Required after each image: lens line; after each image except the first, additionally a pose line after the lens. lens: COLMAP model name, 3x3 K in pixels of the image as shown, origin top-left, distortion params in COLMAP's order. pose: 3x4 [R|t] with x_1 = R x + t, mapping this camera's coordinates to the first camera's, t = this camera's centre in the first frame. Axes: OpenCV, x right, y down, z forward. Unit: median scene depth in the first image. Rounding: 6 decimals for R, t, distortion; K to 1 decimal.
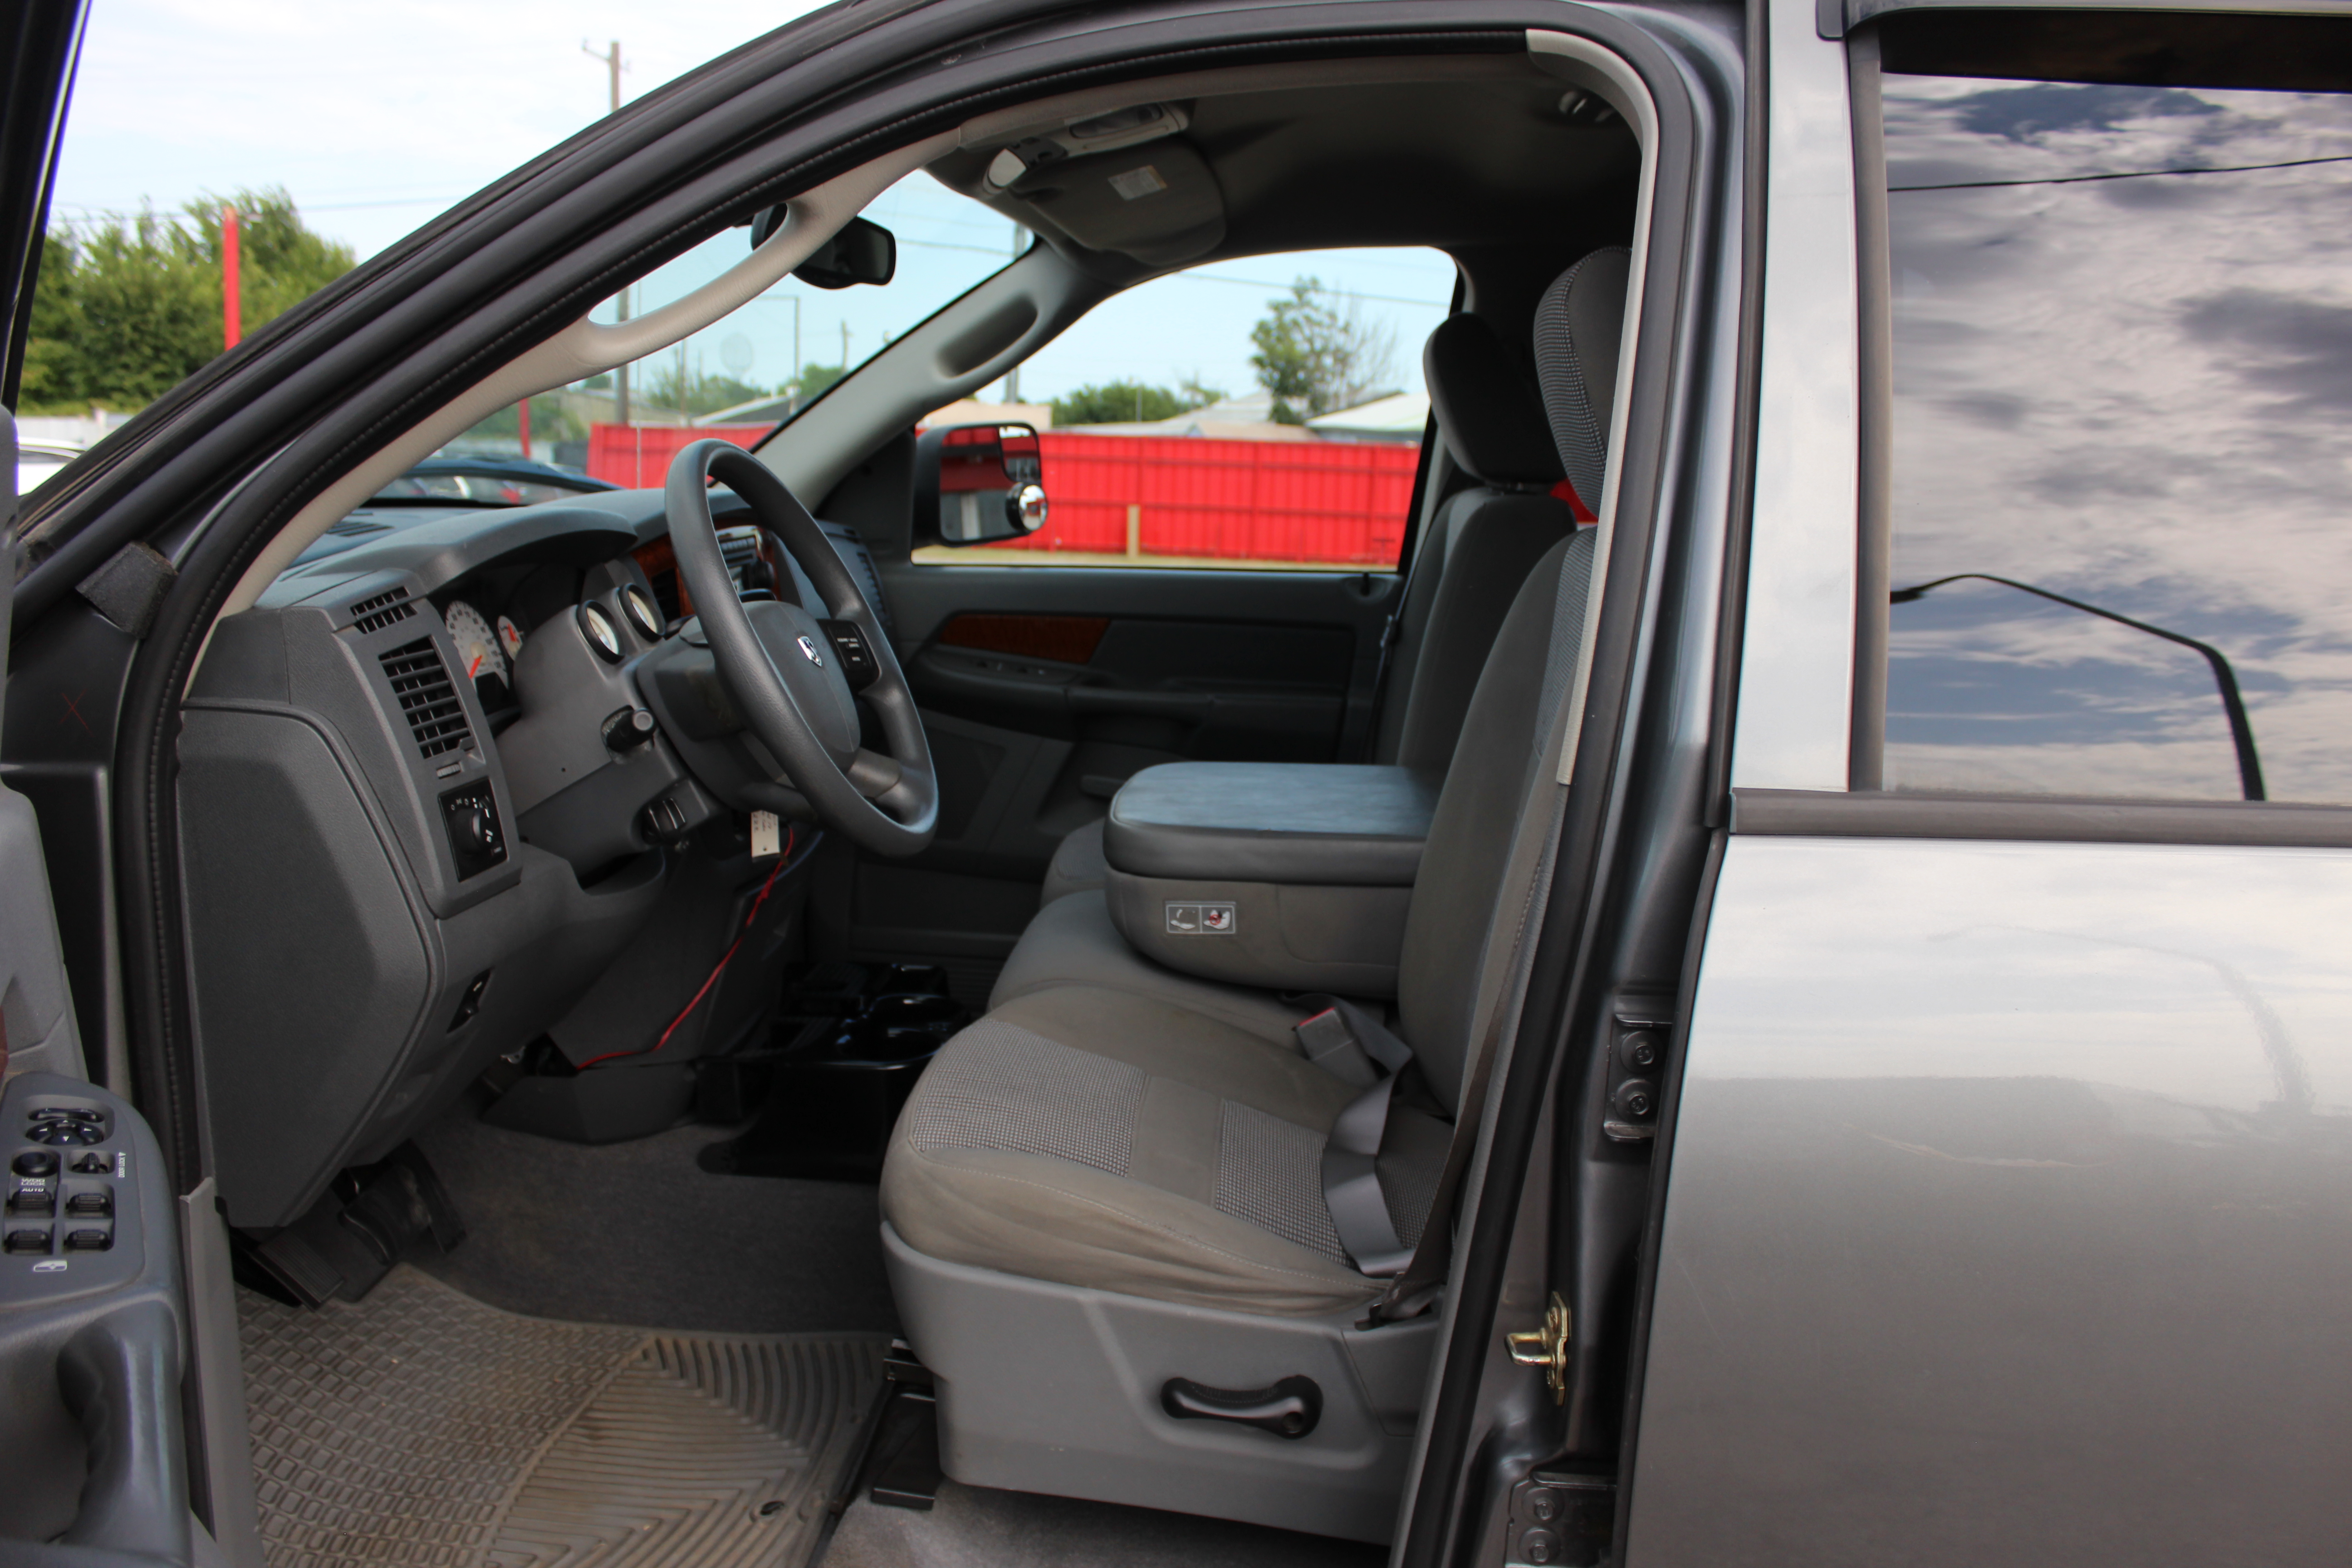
lens RADIAL K [[1966.6, 0, 1211.2], [0, 1966.6, 844.6], [0, 0, 1]] dist [-0.148724, 0.130417]
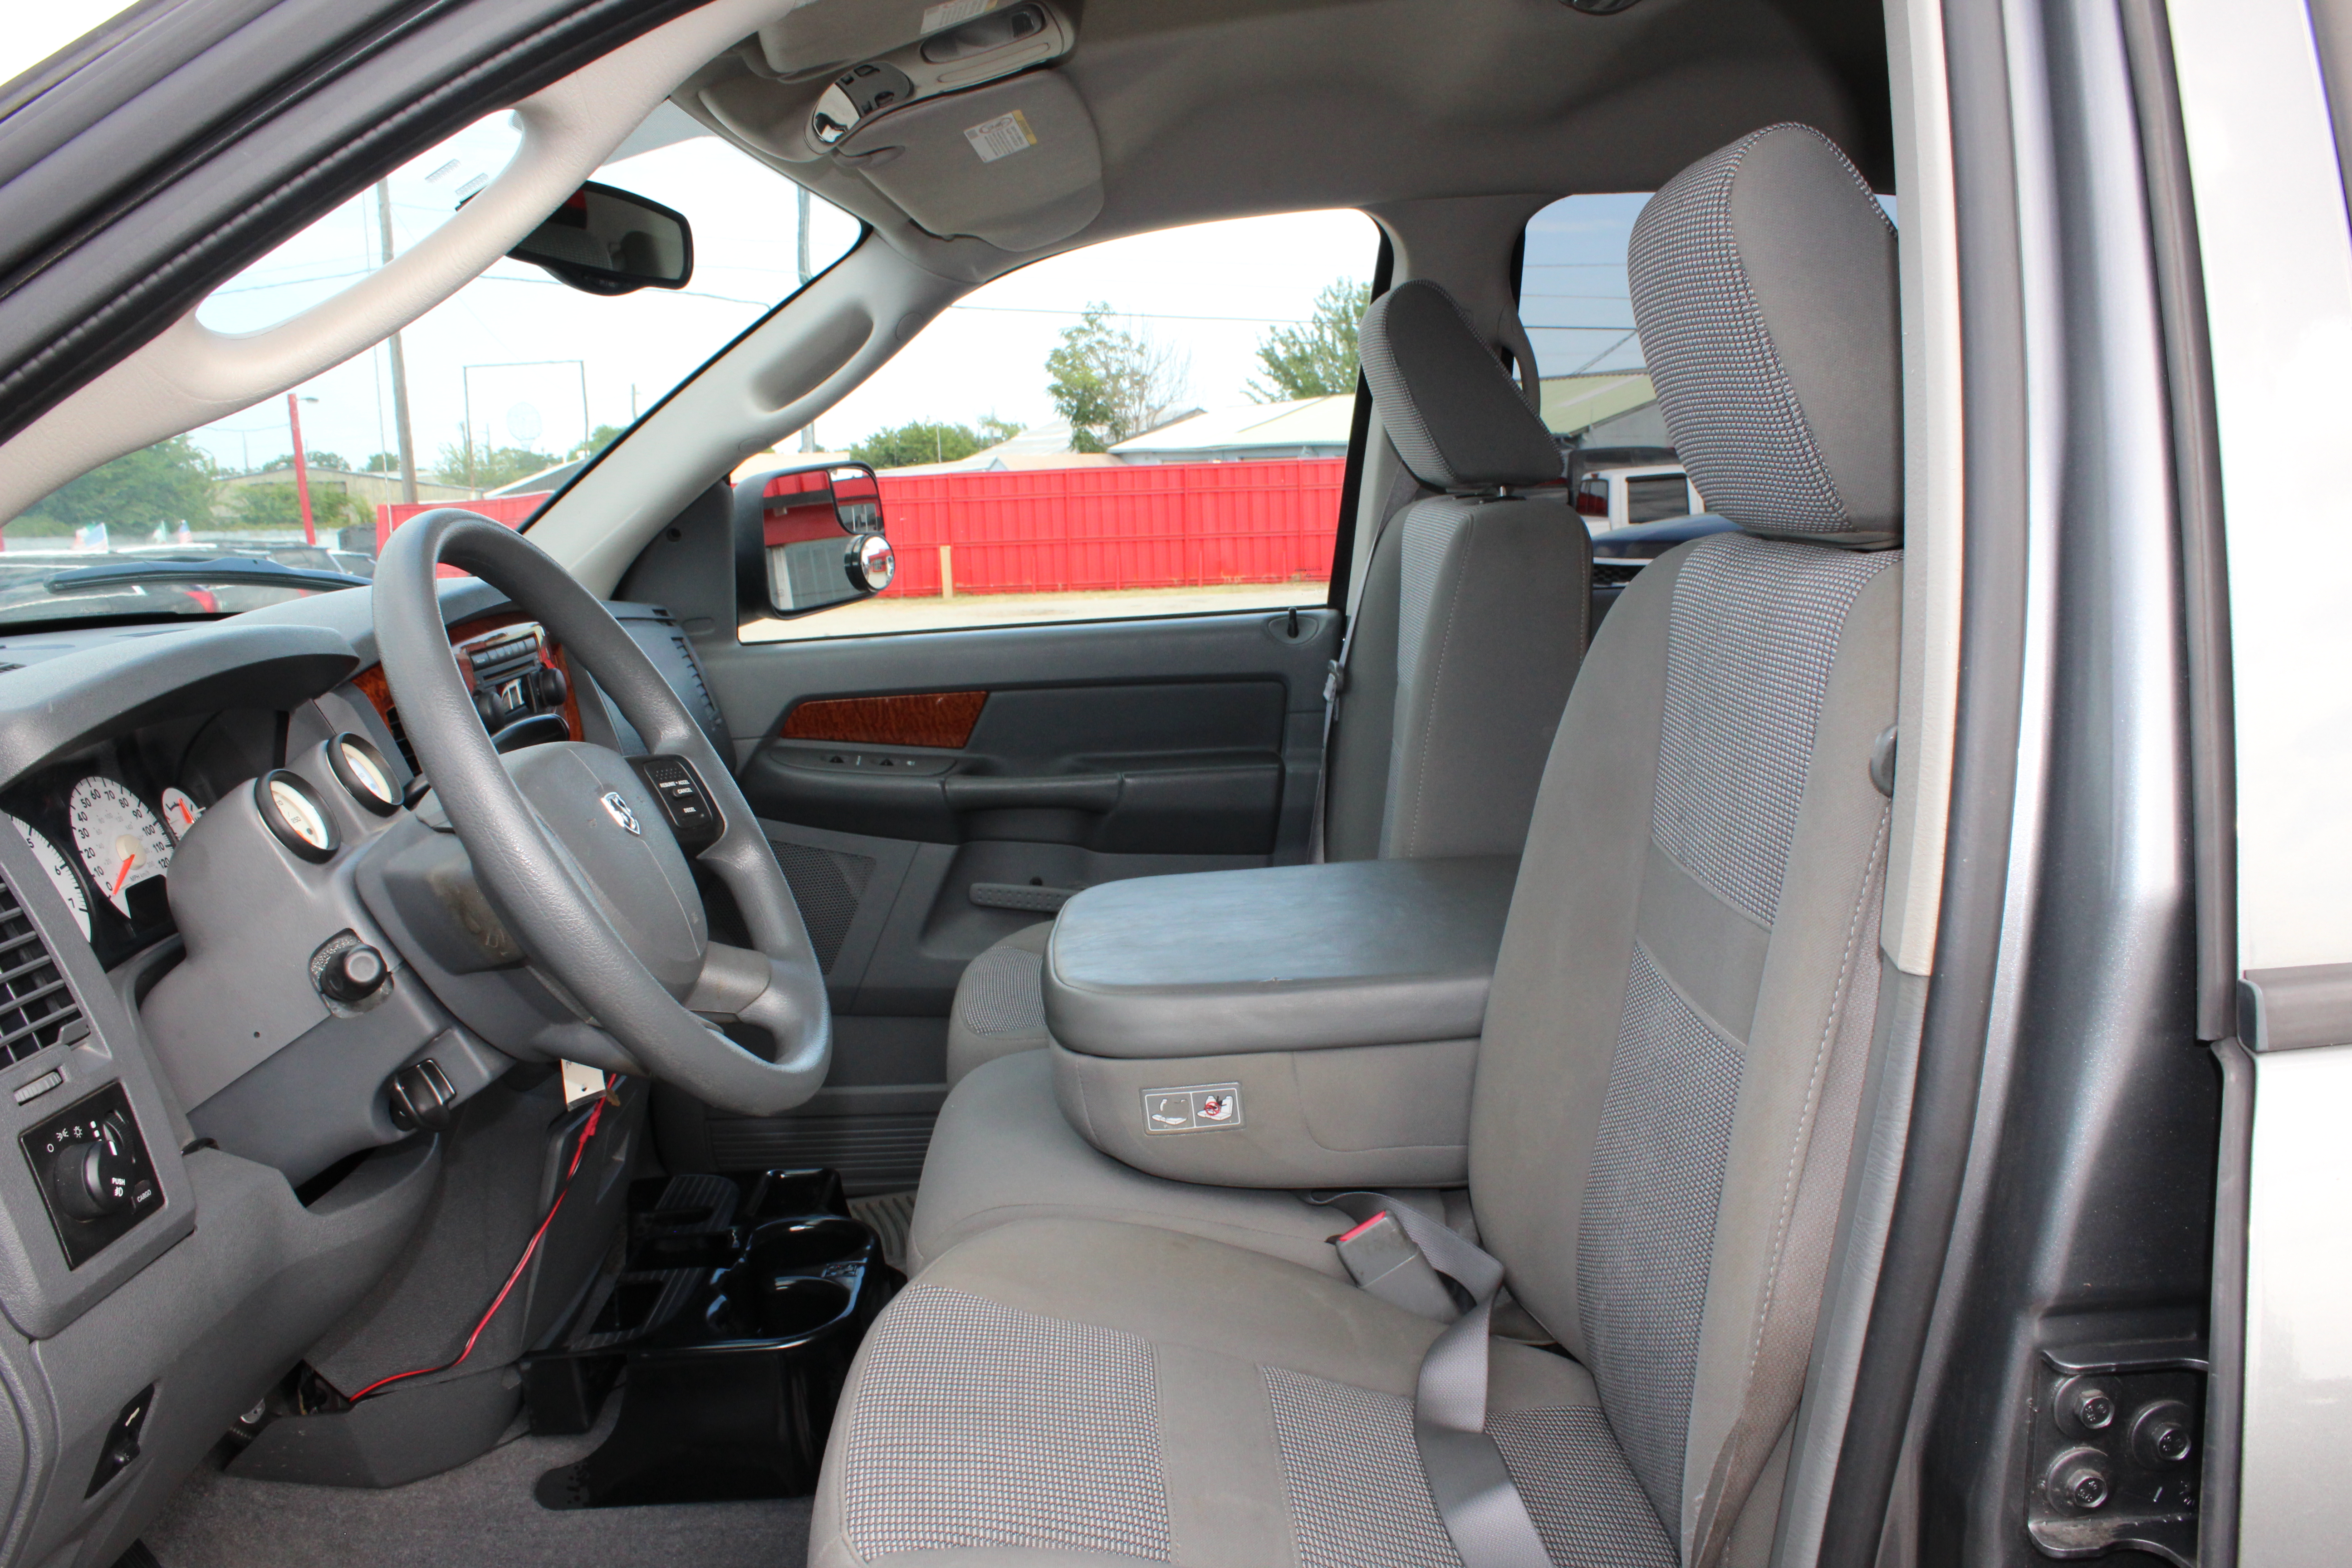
lens RADIAL K [[1966.6, 0, 1199.2], [0, 1966.6, 854.6], [0, 0, 1]] dist [-0.148724, 0.130417]
pose [[0.992899, -0.090190, 0.077577, -0.041359], [0.090805, 0.995859, -0.004433, -0.043208], [-0.076856, 0.011446, 0.996977, 0.215614]]
